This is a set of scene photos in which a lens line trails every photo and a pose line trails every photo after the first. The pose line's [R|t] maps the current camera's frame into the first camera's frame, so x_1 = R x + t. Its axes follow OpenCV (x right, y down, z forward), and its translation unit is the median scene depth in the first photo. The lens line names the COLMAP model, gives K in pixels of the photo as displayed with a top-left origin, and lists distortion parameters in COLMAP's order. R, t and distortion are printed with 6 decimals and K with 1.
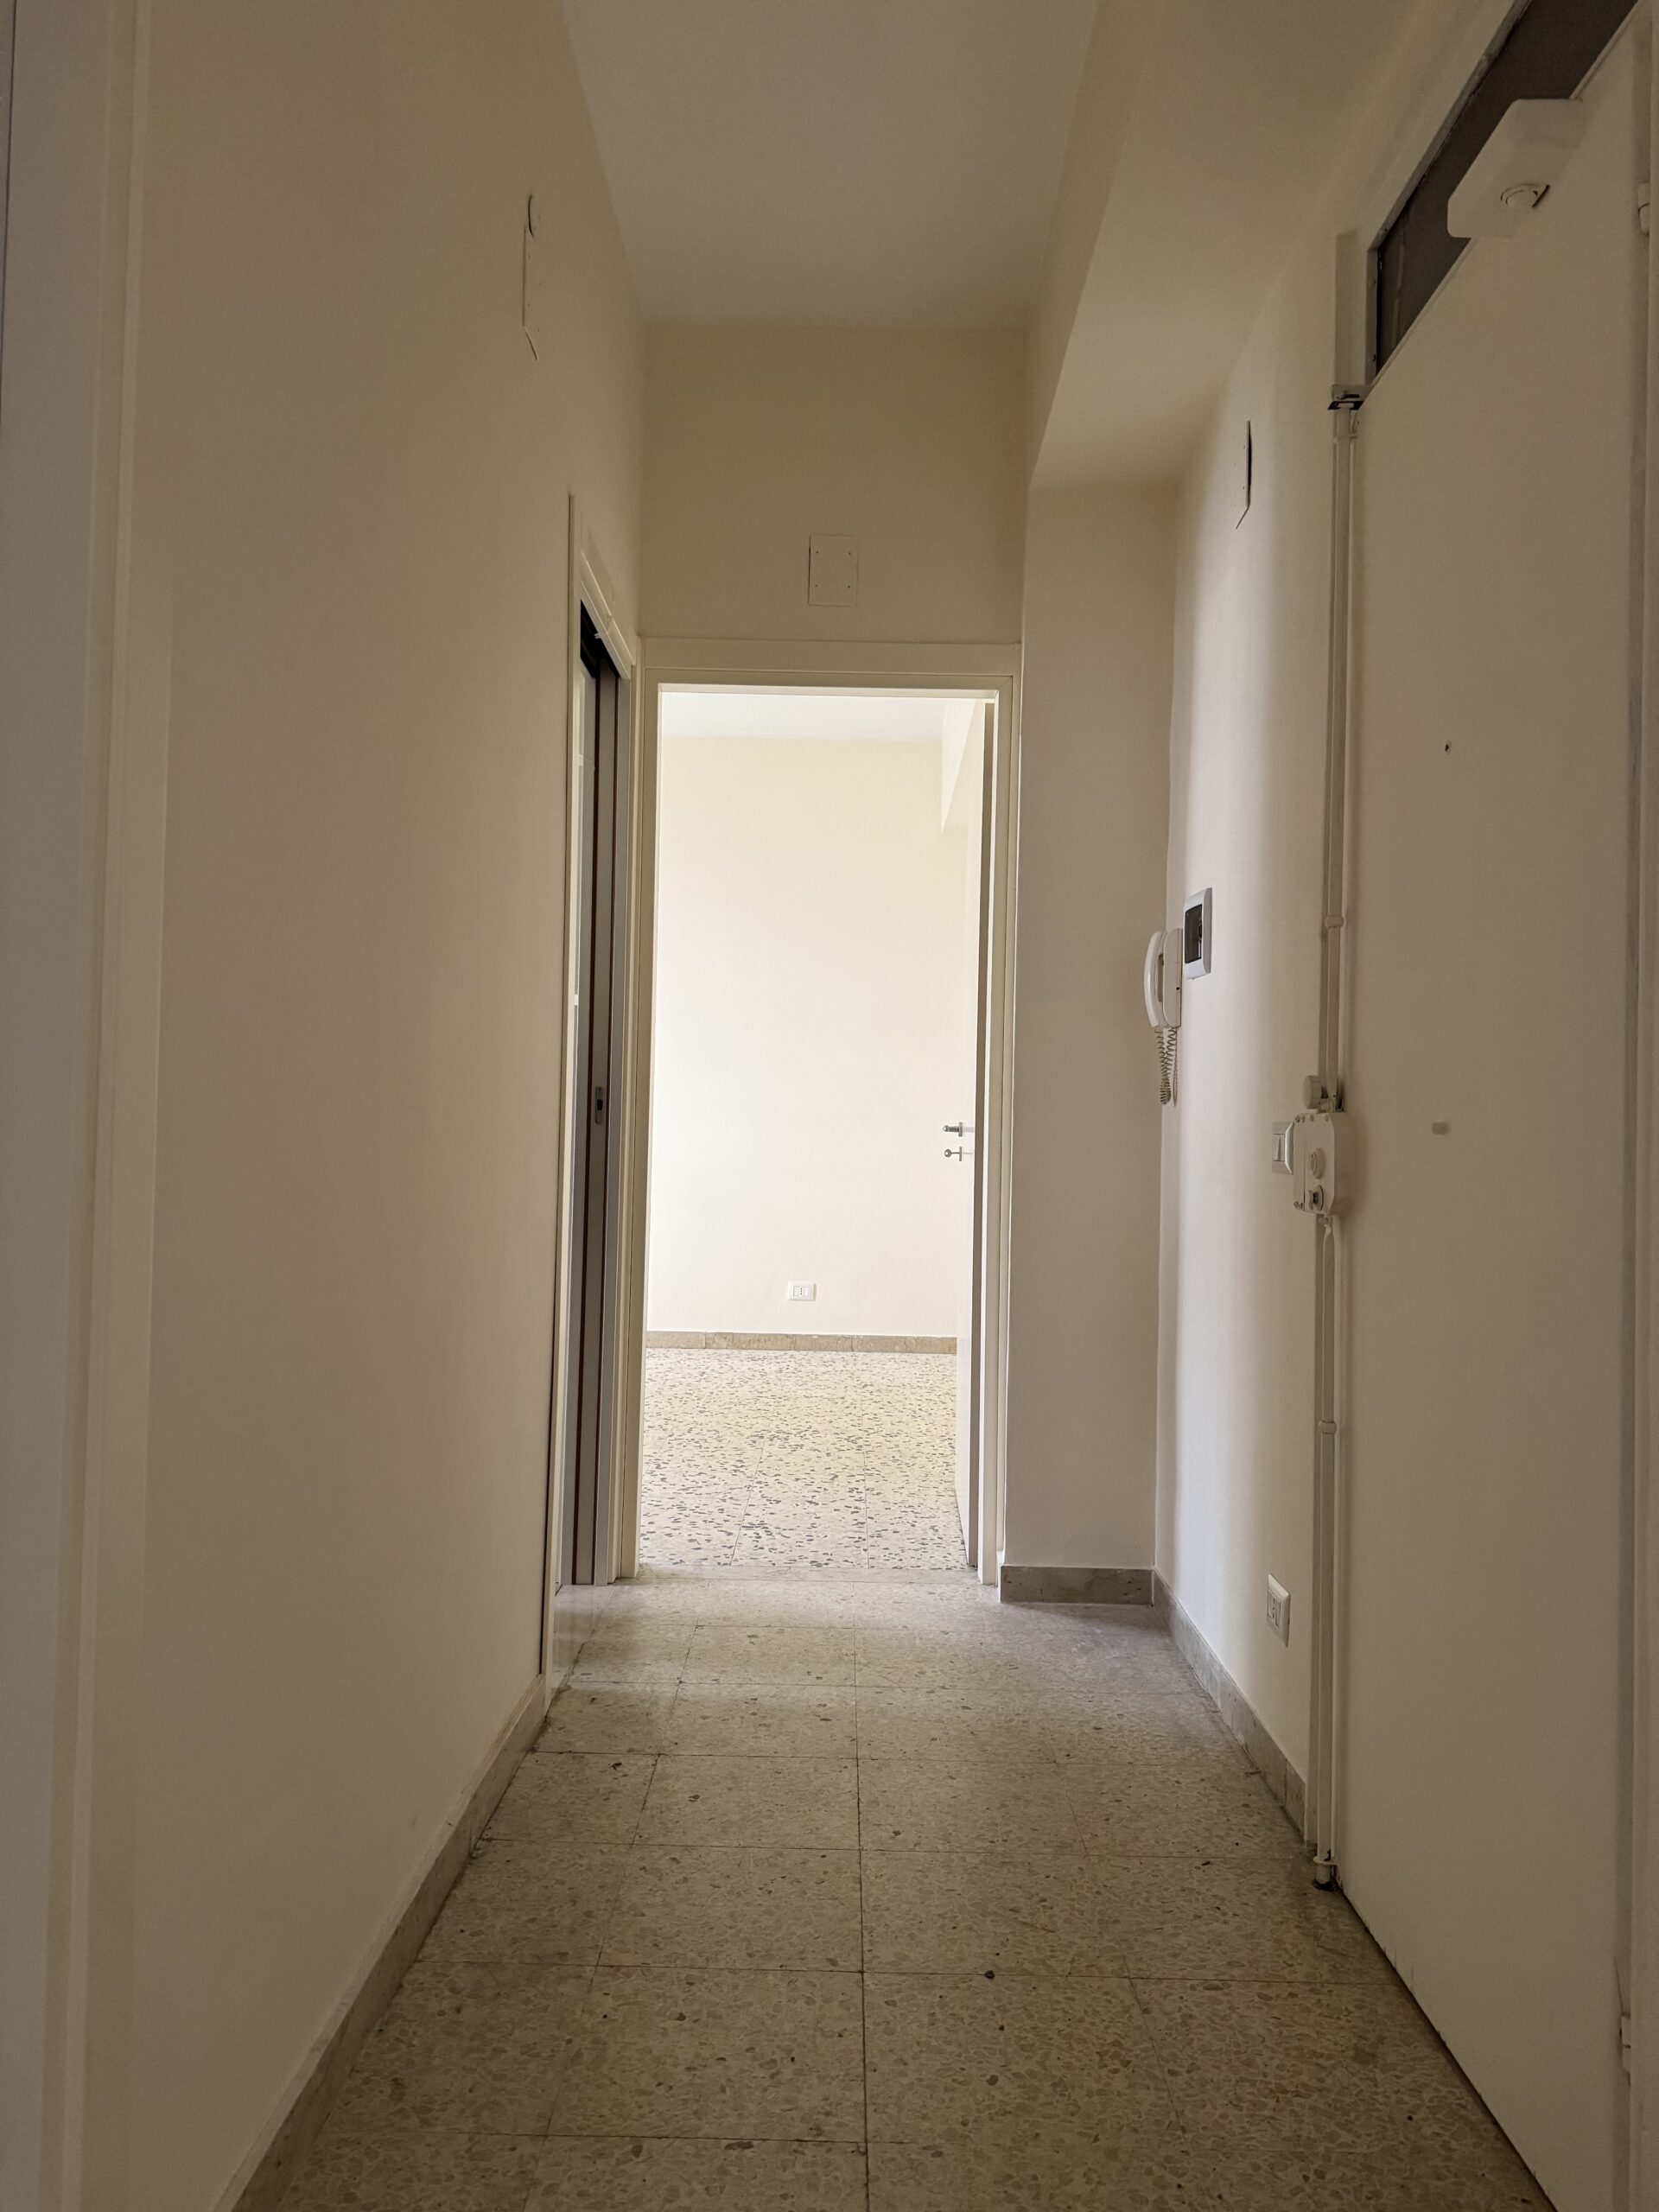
lens RADIAL K [[1547.4, 0, 784.2], [0, 1547.4, 1114.2], [0, 0, 1]] dist [0.059241, -0.060784]
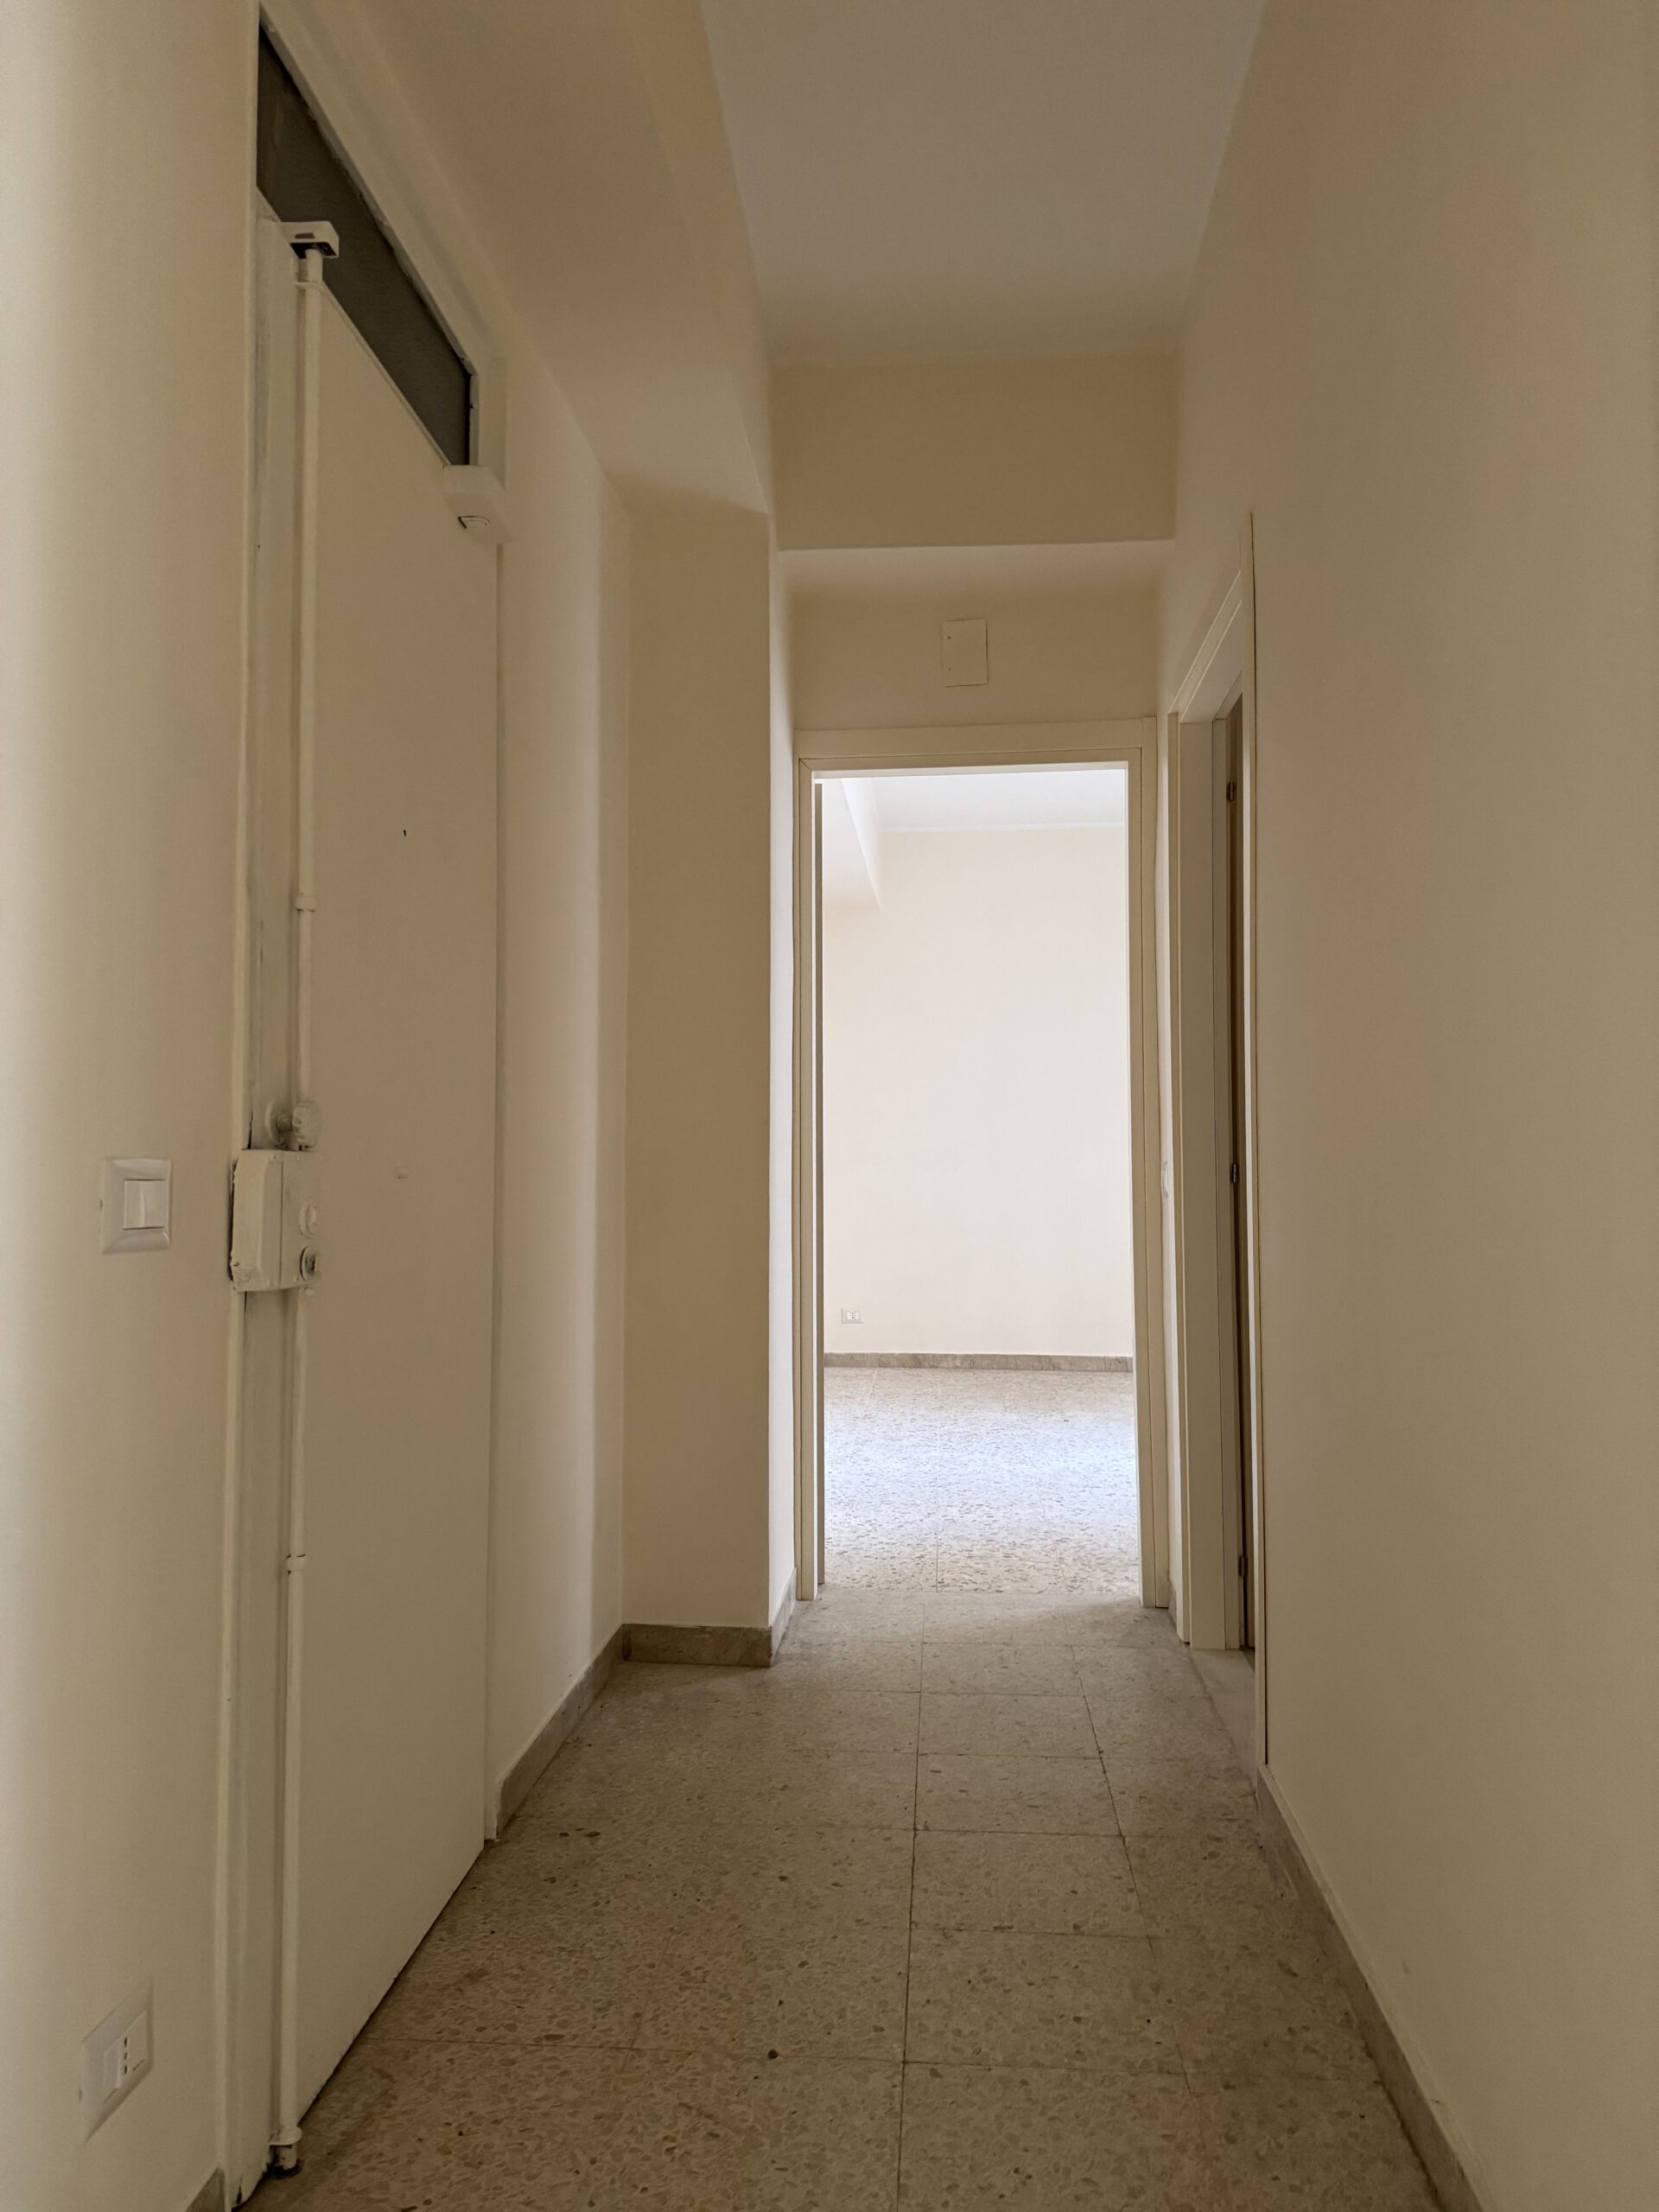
lens RADIAL K [[1547.4, 0, 784.2], [0, 1547.4, 1114.2], [0, 0, 1]] dist [0.059241, -0.060784]
pose [[-0.997722, -0.019590, 0.064549, 0.074456], [-0.022949, 0.998398, -0.051717, 0.017493], [-0.063433, -0.053081, -0.996573, 2.044376]]
